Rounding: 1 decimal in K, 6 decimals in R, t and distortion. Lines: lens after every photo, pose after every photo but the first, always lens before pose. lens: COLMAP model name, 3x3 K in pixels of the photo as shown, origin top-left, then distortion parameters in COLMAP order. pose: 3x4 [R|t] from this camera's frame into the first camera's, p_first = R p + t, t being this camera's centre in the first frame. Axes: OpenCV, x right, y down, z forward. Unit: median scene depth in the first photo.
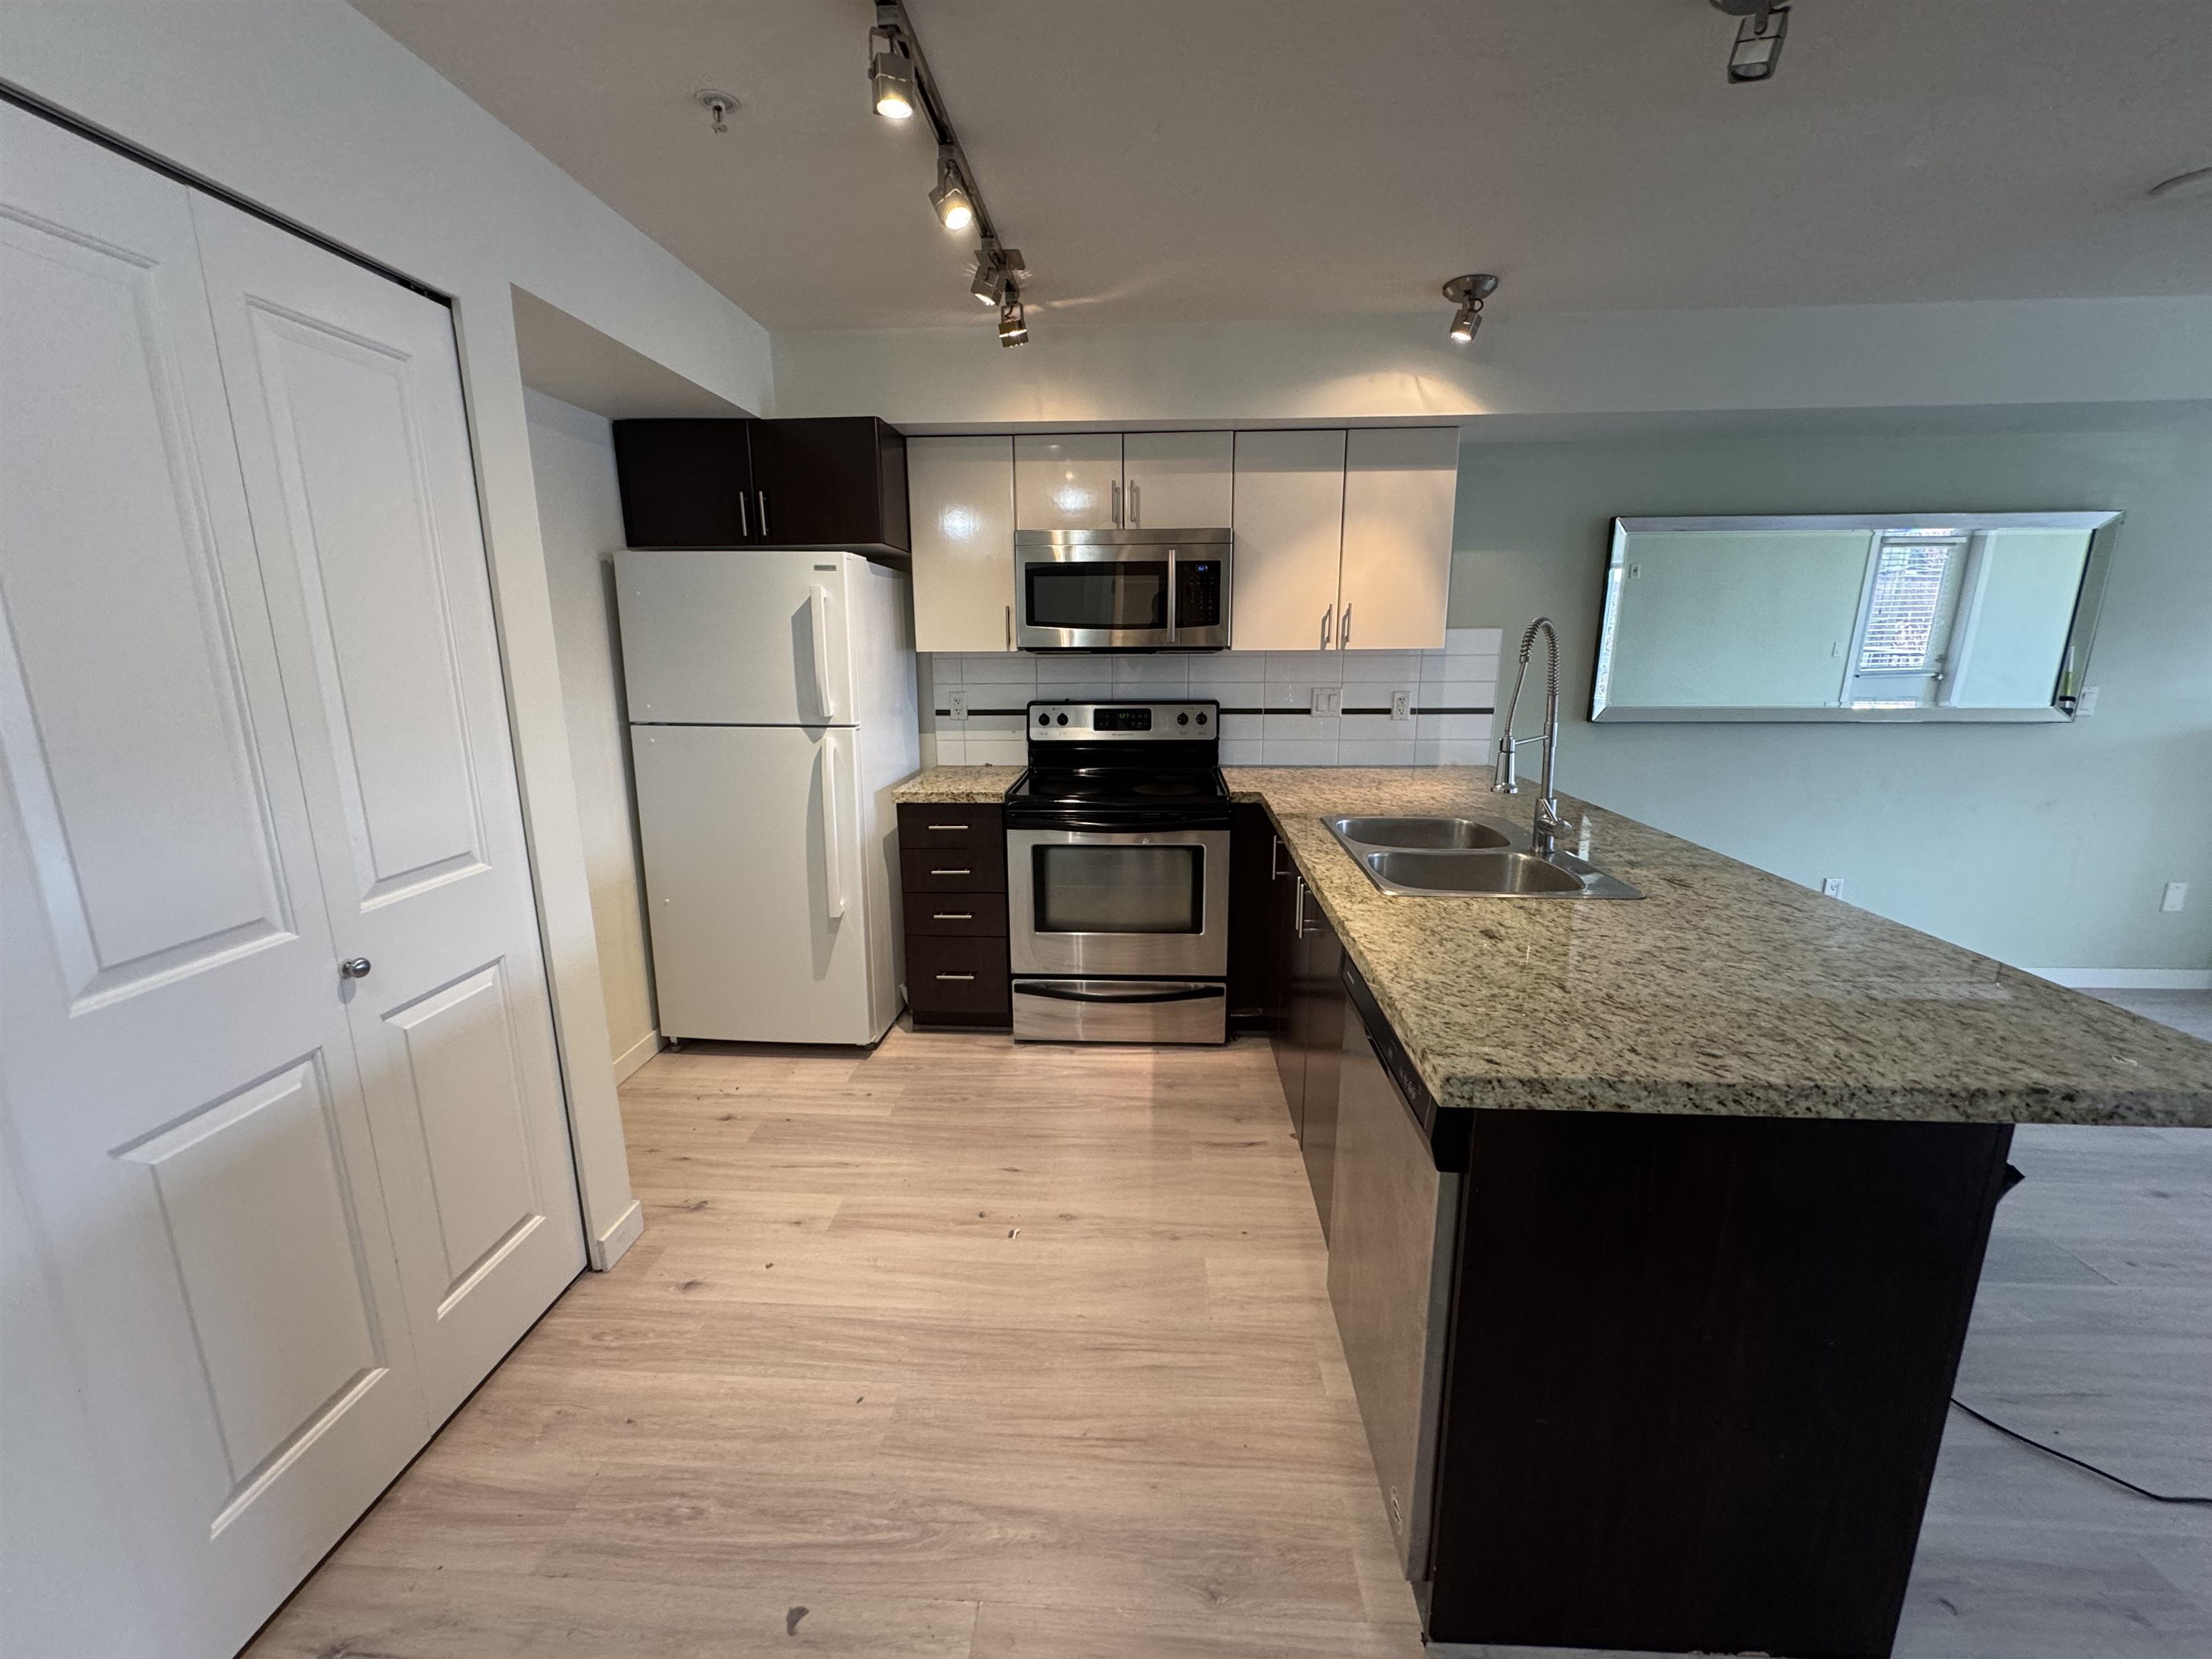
lens RADIAL K [[880.8, 0, 1106.0], [0, 880.8, 829.5], [0, 0, 1]] dist [0.001126, 0.000166]
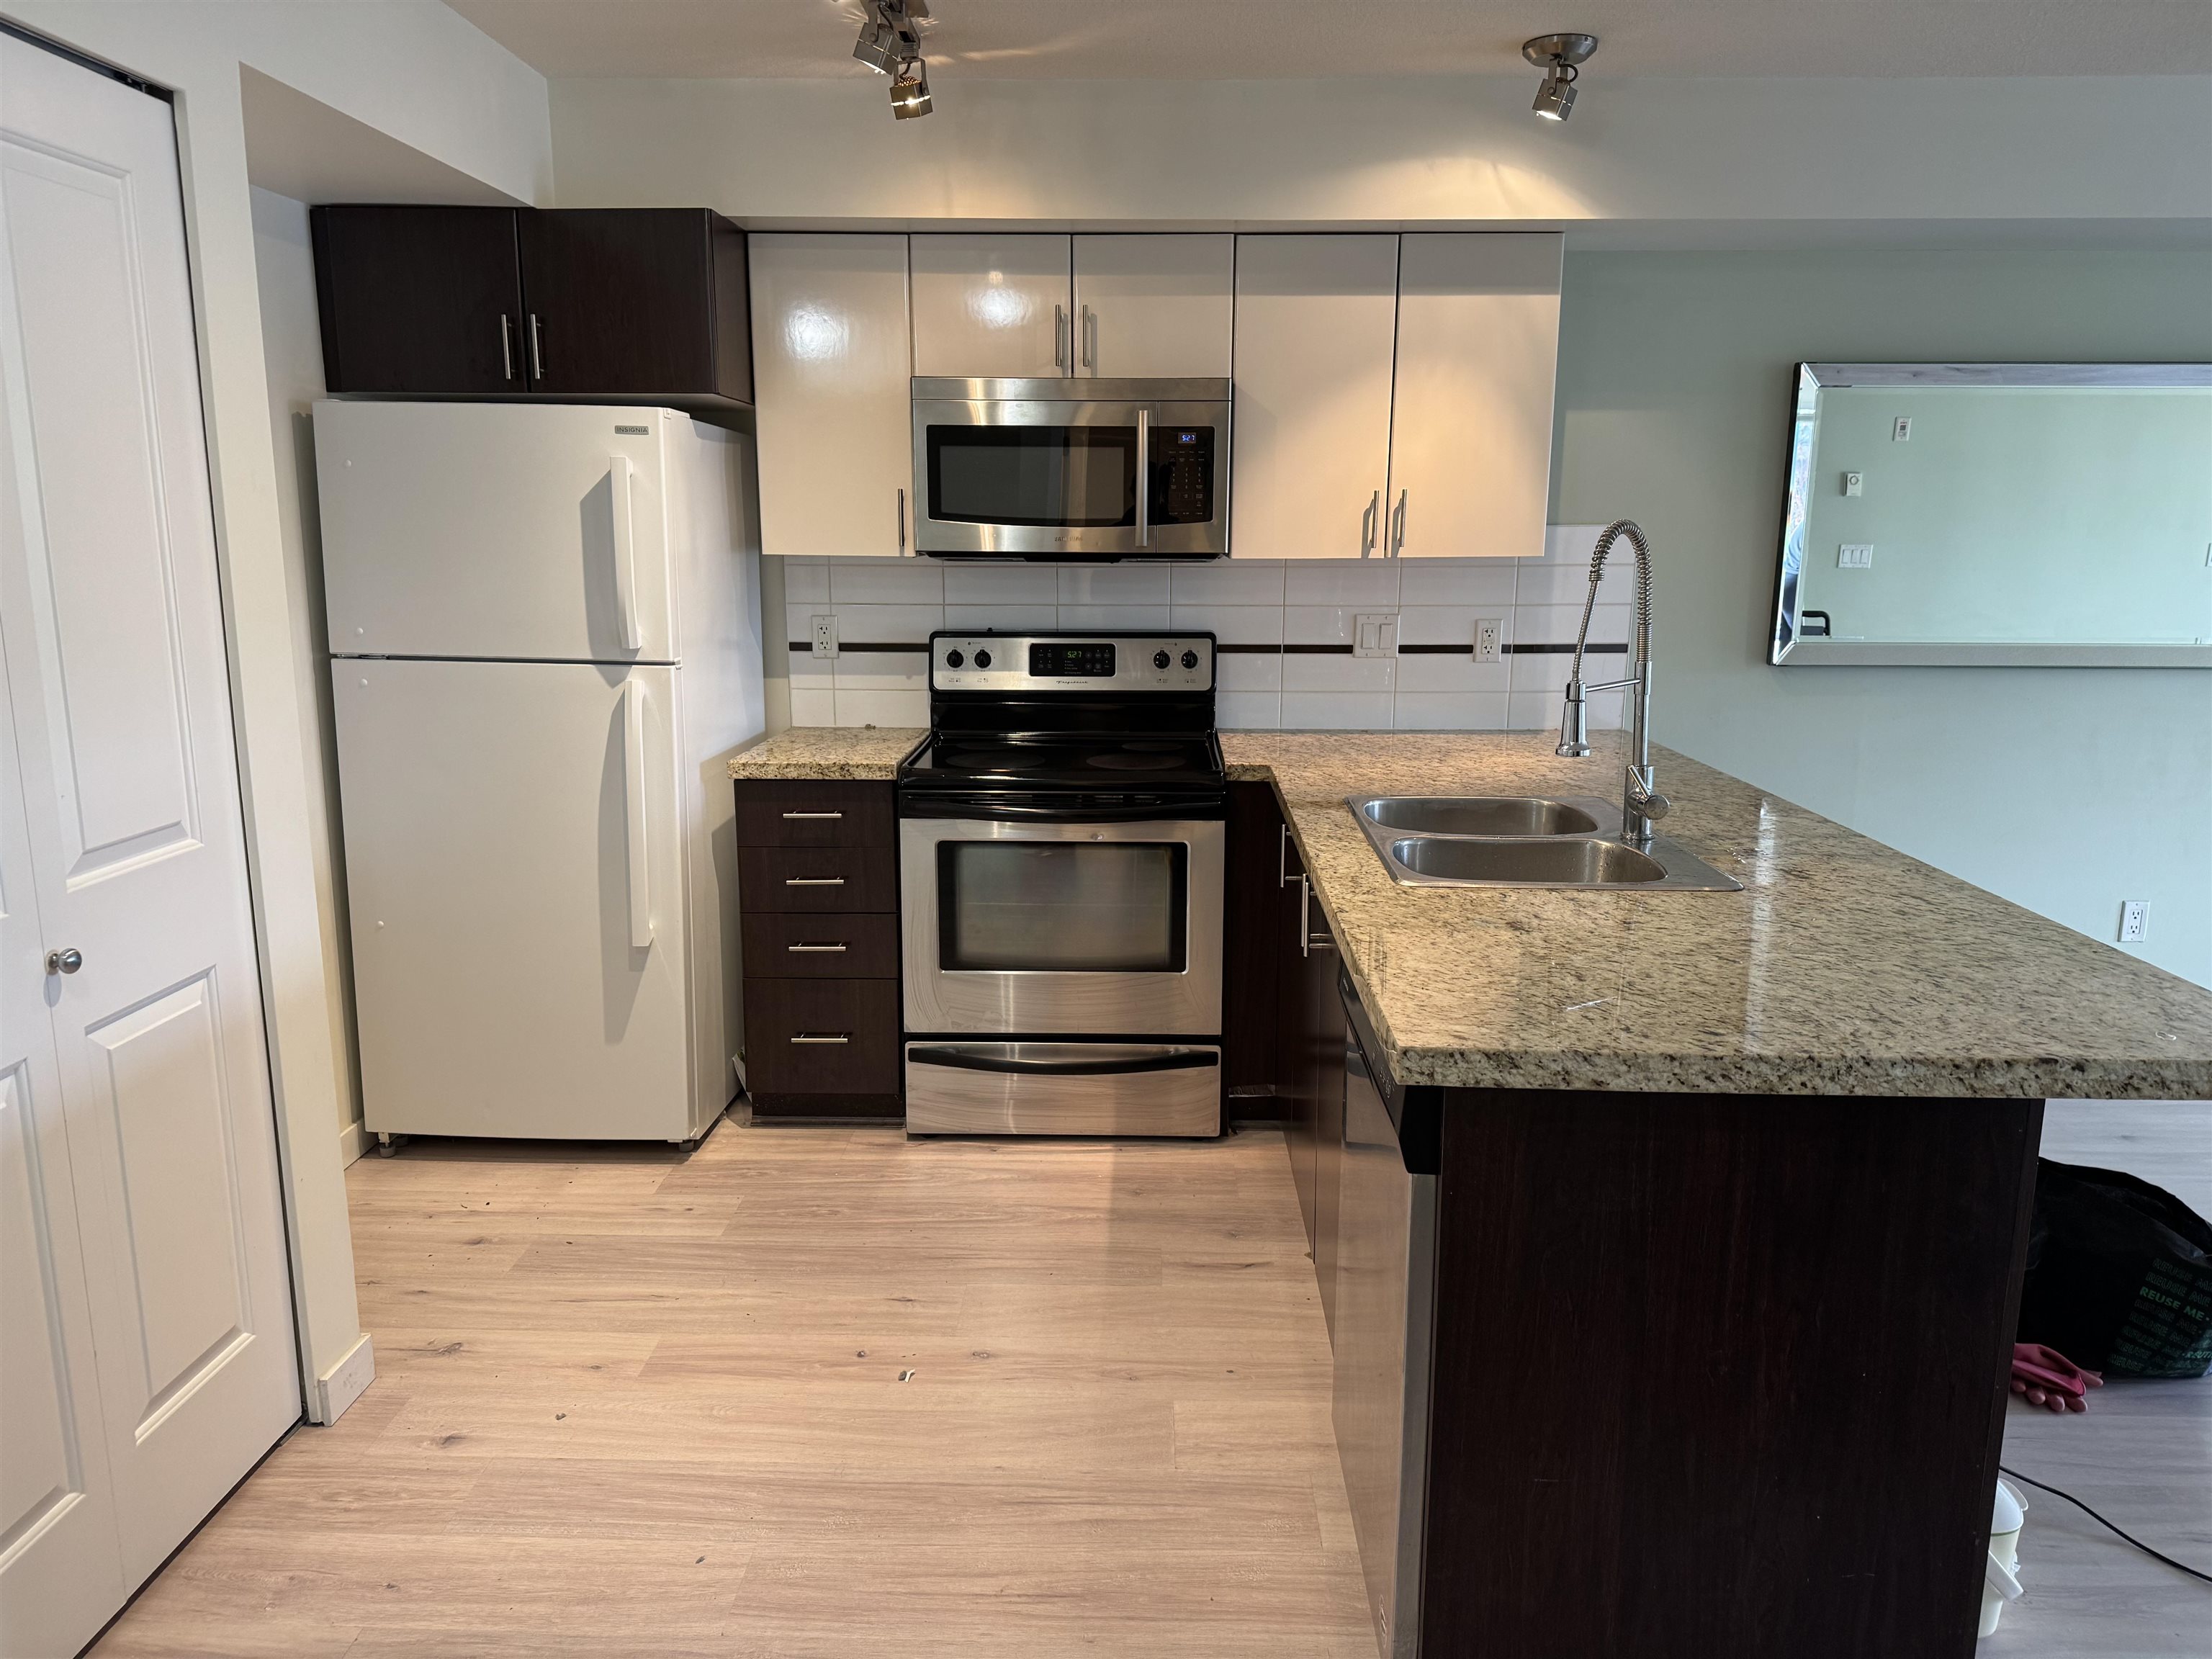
lens RADIAL K [[1561.6, 0, 1106.0], [0, 1561.6, 829.5], [0, 0, 1]] dist [0.130600, -0.180525]
pose [[0.999610, 0.004115, 0.027607, 0.016802], [-0.003554, 0.999786, -0.020370, 0.039681], [-0.027685, 0.020263, 0.999411, -0.261203]]
